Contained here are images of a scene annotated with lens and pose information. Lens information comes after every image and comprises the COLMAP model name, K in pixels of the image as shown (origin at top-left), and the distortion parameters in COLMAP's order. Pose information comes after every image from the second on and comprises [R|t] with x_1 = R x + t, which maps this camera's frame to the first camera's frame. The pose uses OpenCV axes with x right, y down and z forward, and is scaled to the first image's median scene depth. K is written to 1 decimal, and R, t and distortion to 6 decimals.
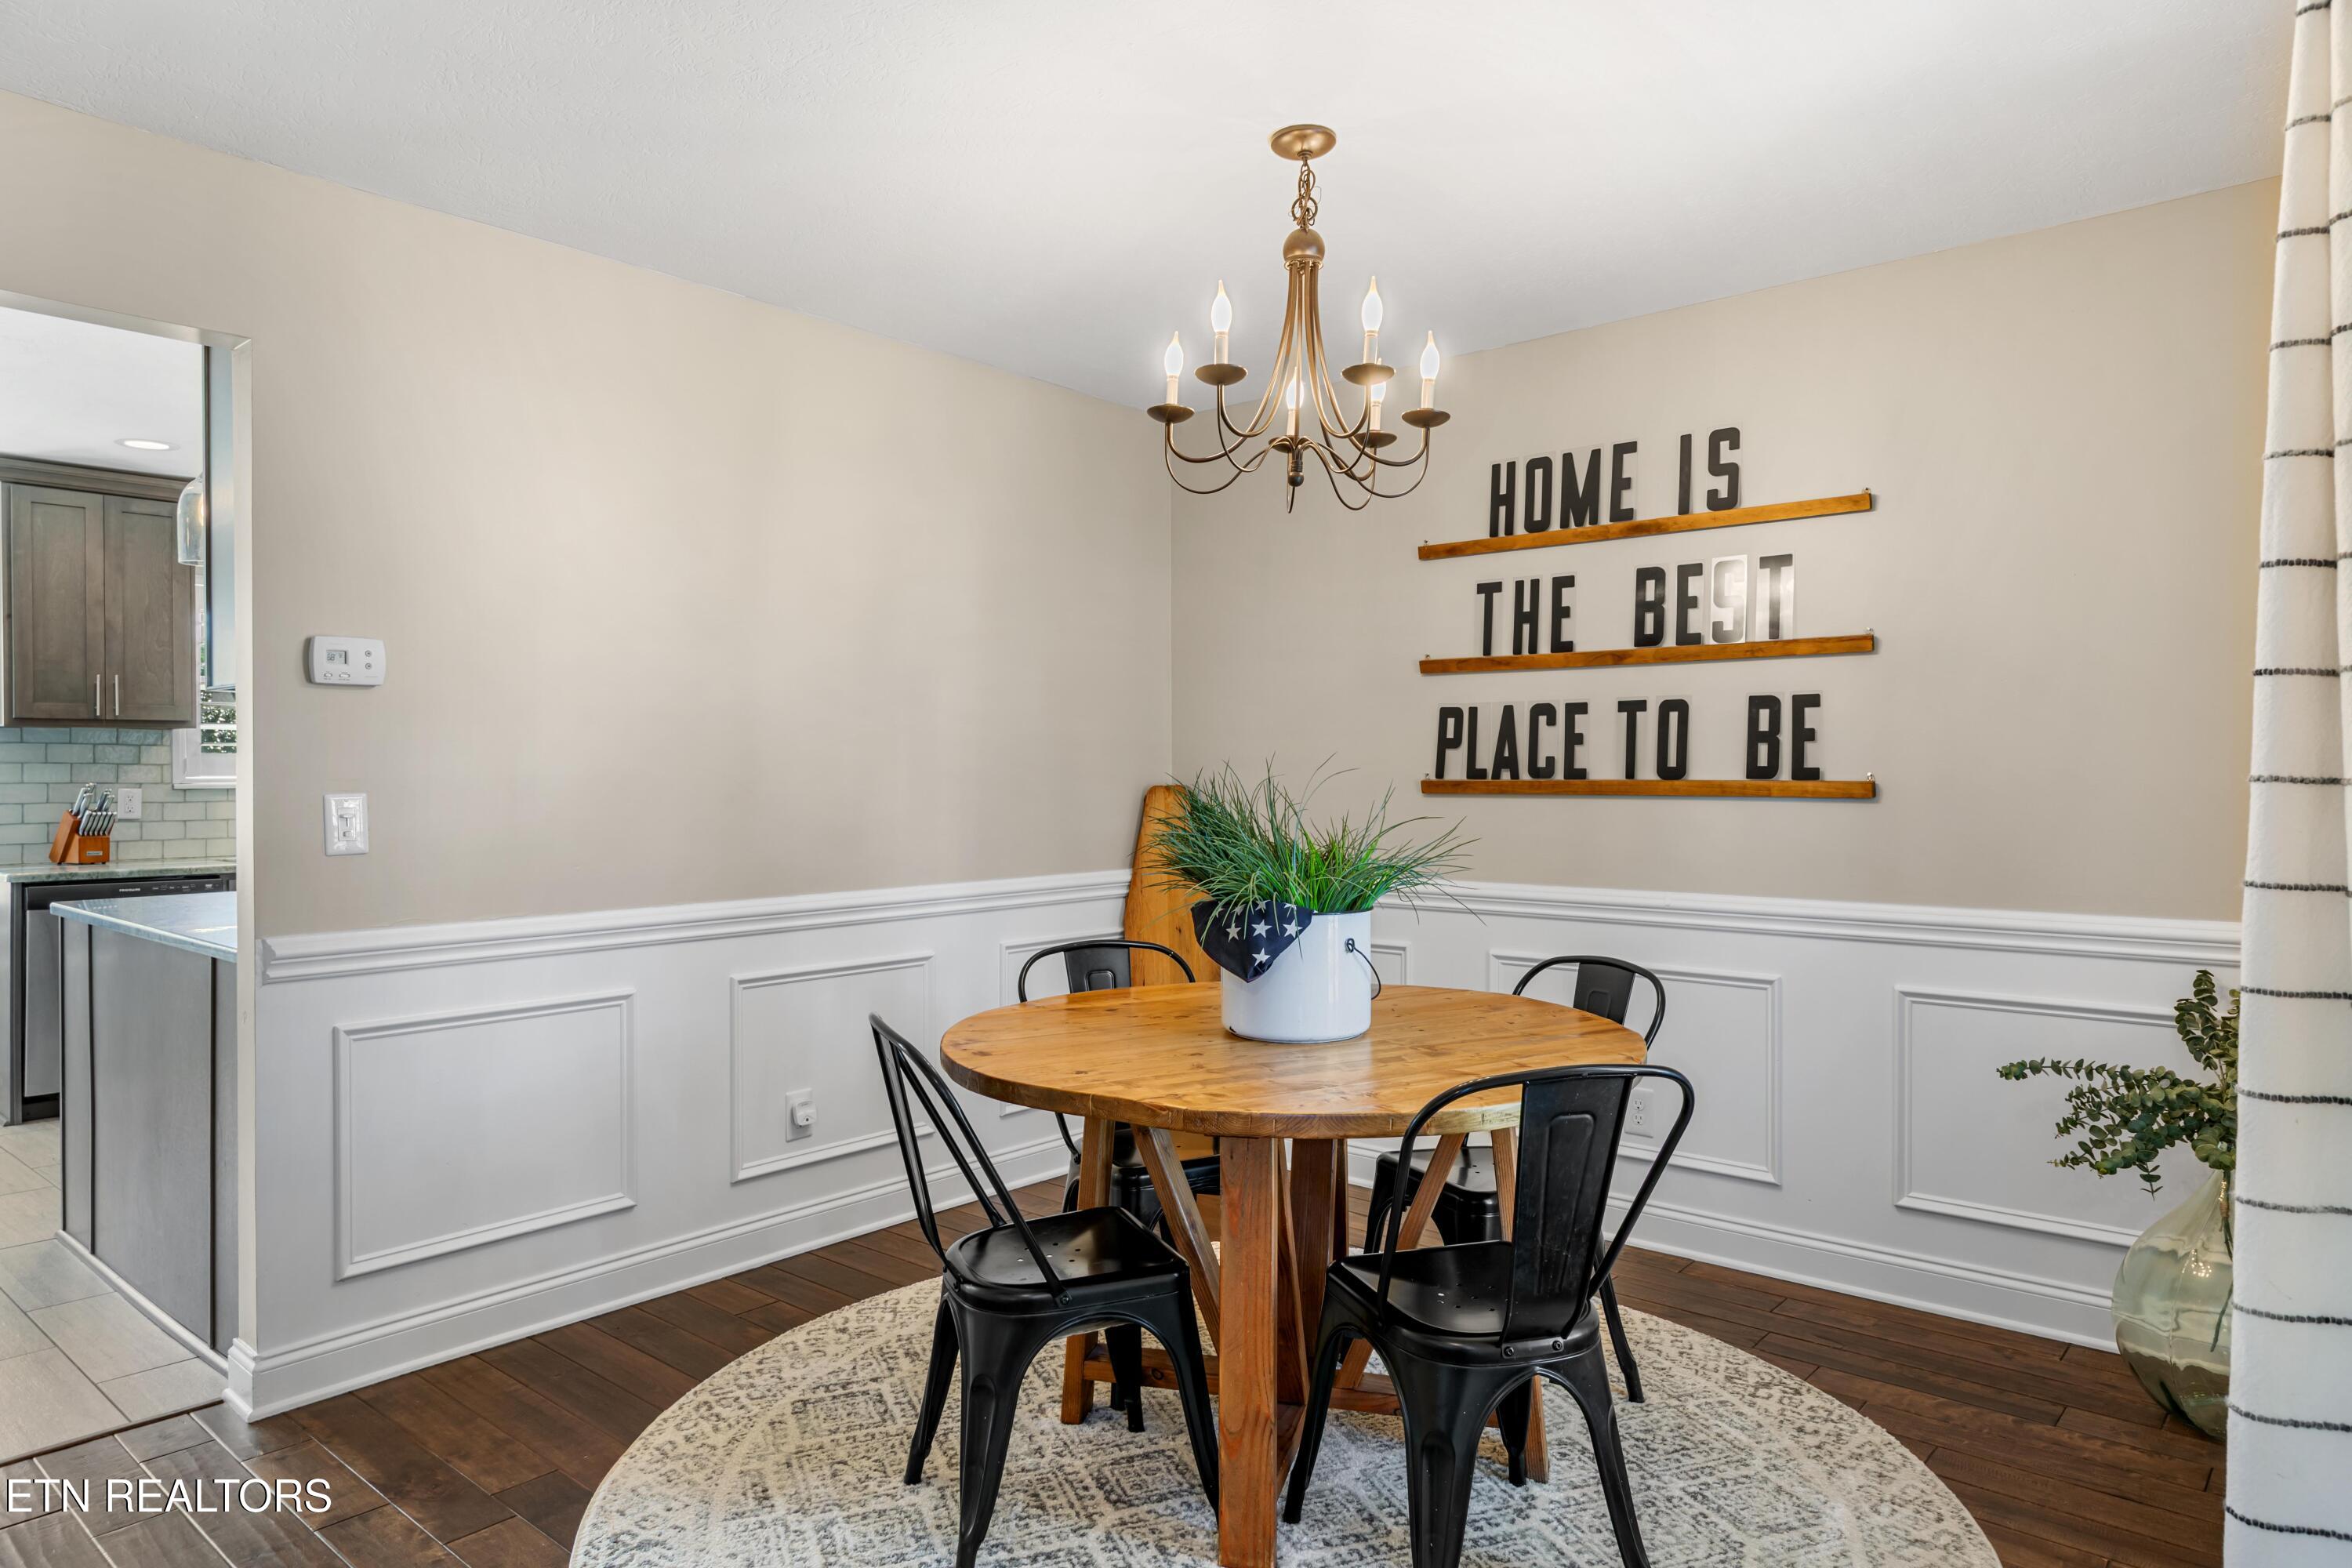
lens RADIAL K [[1504.9, 0, 1184.3], [0, 1504.9, 776.4], [0, 0, 1]] dist [0.006154, -0.008310]
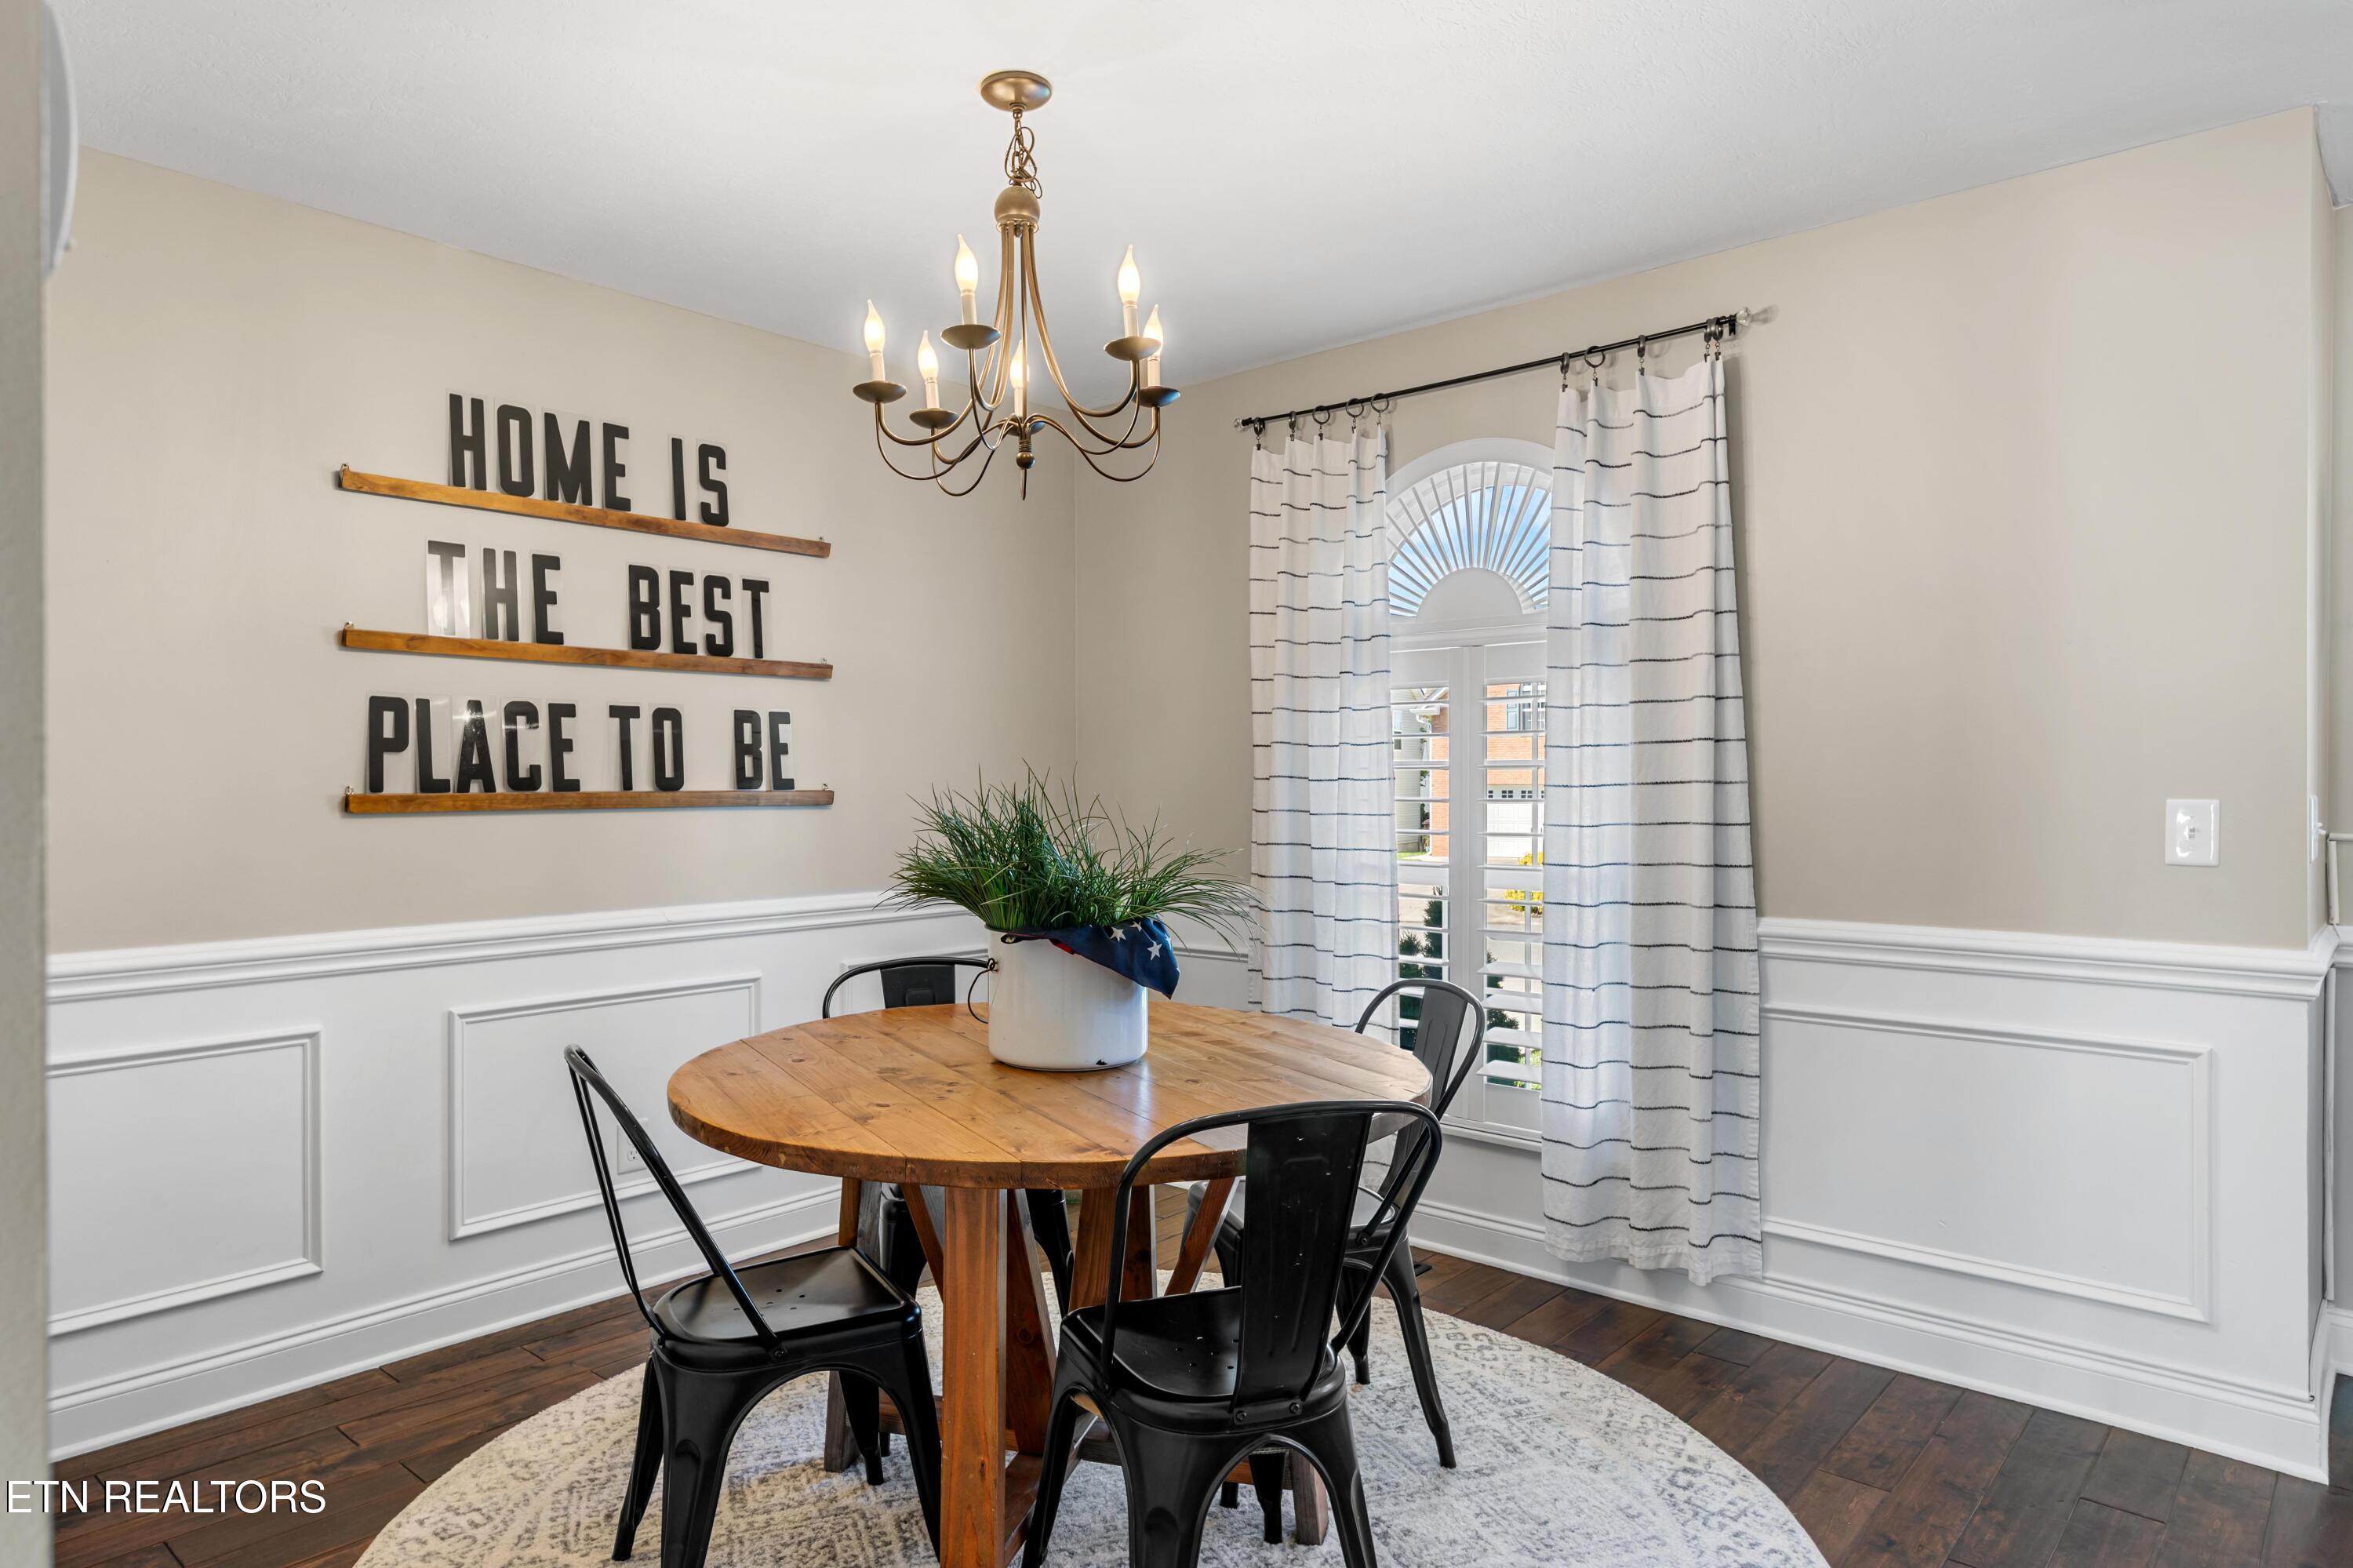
lens RADIAL K [[1384.4, 0, 1153.3], [0, 1384.4, 793.0], [0, 0, 1]] dist [0.001778, -0.002400]
pose [[0.005829, -0.009585, 0.999937, -0.548060], [0.004132, 0.999946, 0.009561, -0.003473], [-0.999974, 0.004076, 0.005868, 0.661079]]
